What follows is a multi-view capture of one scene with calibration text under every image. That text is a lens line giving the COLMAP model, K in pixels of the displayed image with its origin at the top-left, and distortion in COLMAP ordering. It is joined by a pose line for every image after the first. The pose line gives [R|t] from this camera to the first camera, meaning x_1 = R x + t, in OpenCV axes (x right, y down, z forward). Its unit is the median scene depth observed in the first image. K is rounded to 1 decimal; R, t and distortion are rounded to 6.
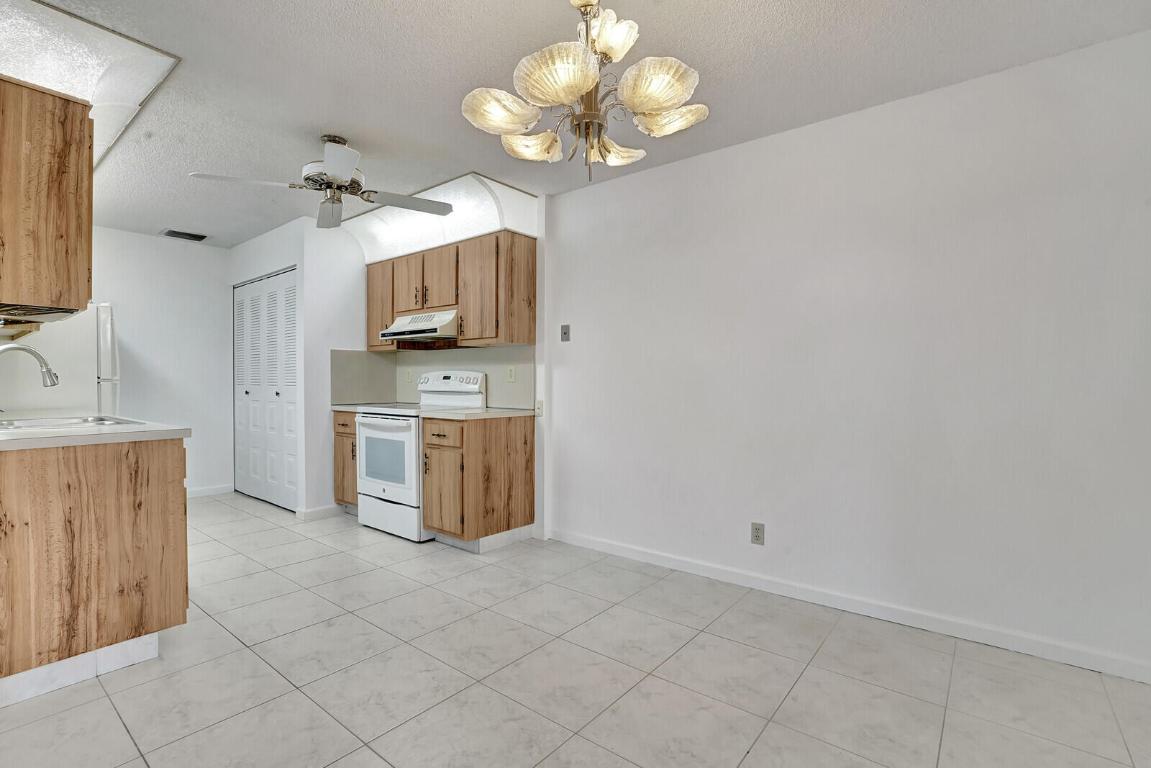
lens RADIAL K [[521.8, 0, 542.2], [0, 521.8, 384.2], [0, 0, 1]] dist [-0.002622, 0.000078]
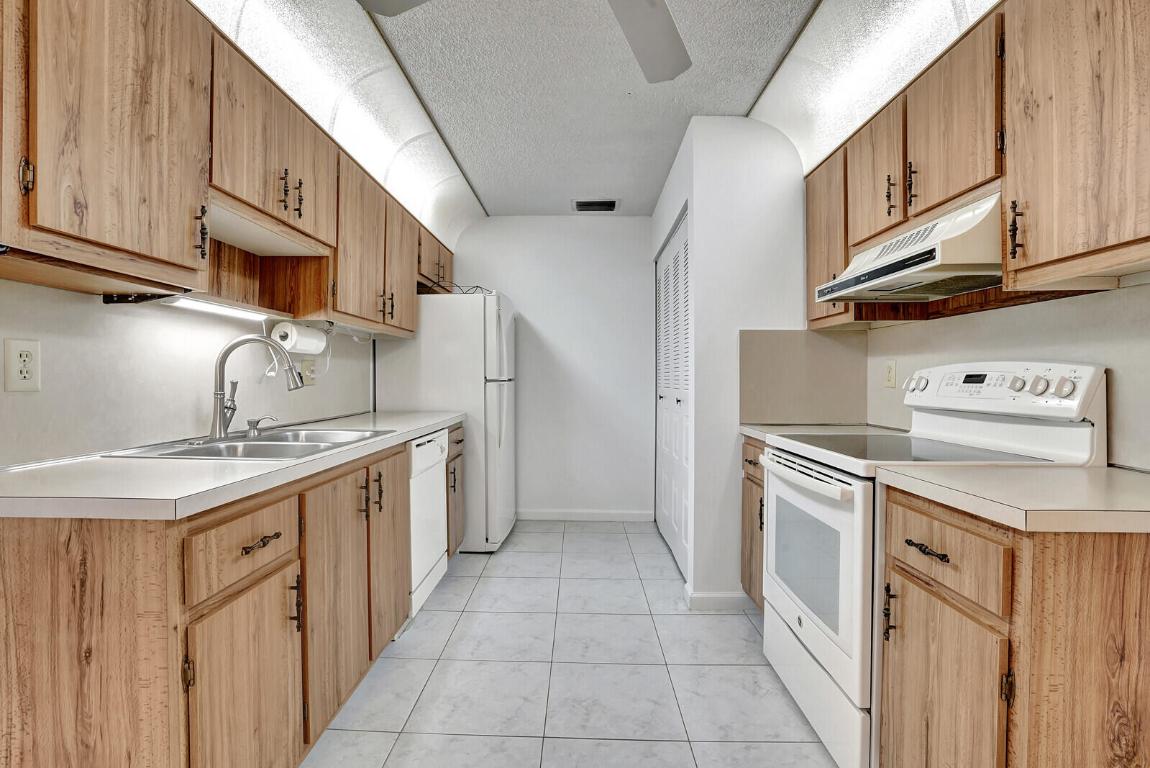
lens RADIAL K [[528.1, 0, 573.1], [0, 528.1, 381.0], [0, 0, 1]] dist [-0.045221, 0.015332]
pose [[0.636861, 0.005051, -0.770962, -0.077212], [-0.008597, 0.999963, -0.000550, -0.008460], [0.770931, 0.006978, 0.636881, 0.548318]]
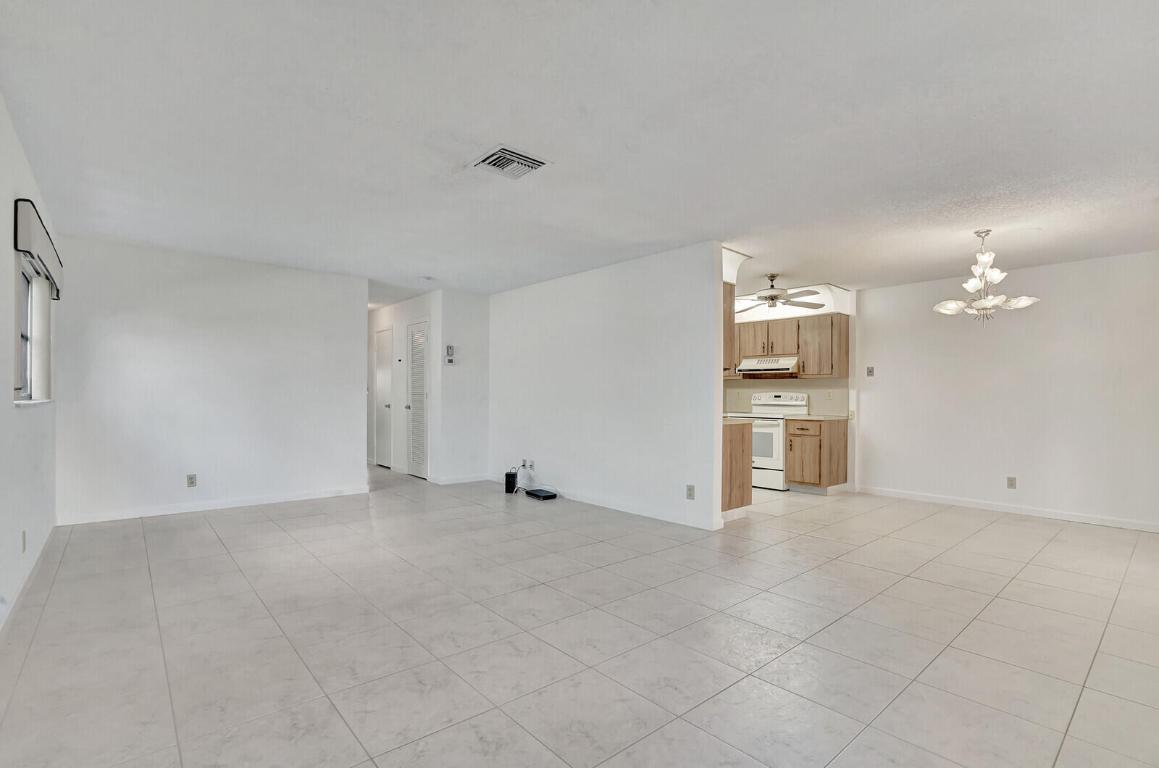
lens RADIAL K [[522.5, 0, 575.3], [0, 522.5, 389.5], [0, 0, 1]] dist [0.000722, 0.000229]
pose [[0.989437, 0.006953, -0.144799, -0.638547], [-0.009737, 0.999781, -0.018531, 0.002738], [0.144639, 0.019745, 0.989287, -0.801731]]
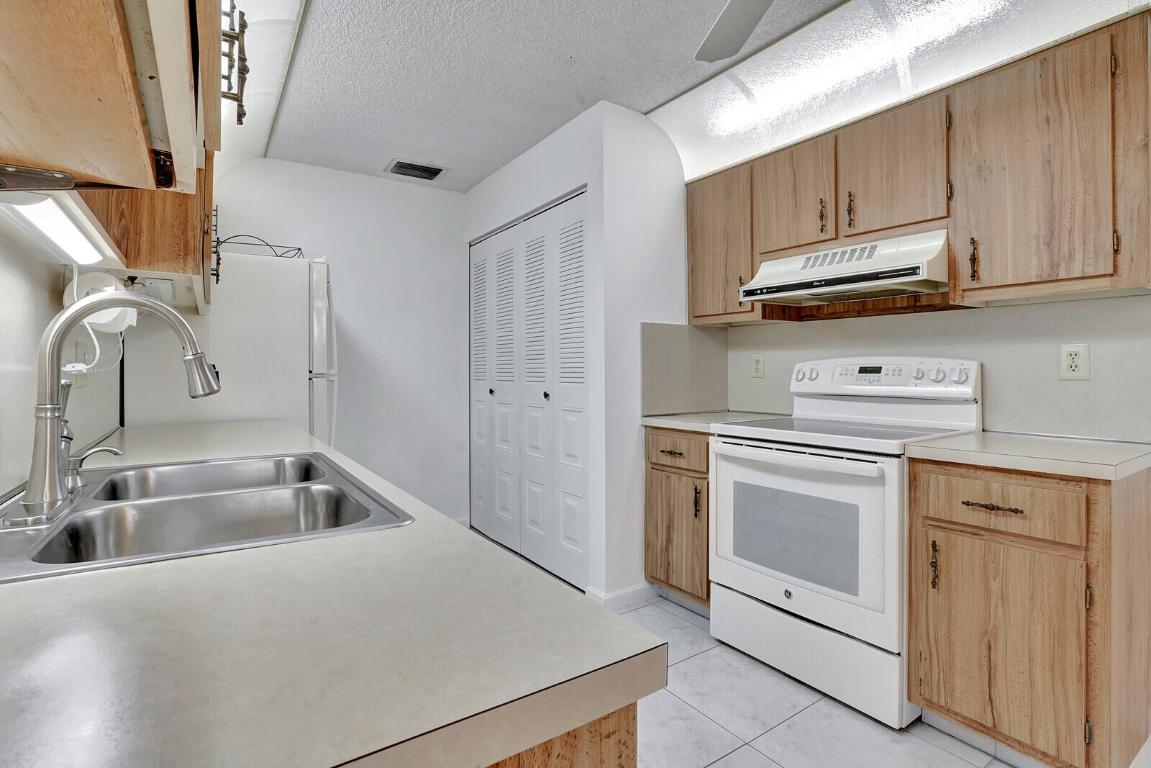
lens RADIAL K [[544.6, 0, 571.6], [0, 544.6, 366.2], [0, 0, 1]] dist [-0.003805, 0.000254]
pose [[0.966786, -0.004578, -0.255548, -0.370972], [0.001096, 0.999905, -0.013765, -0.010013], [0.255586, 0.013028, 0.966698, 0.434684]]
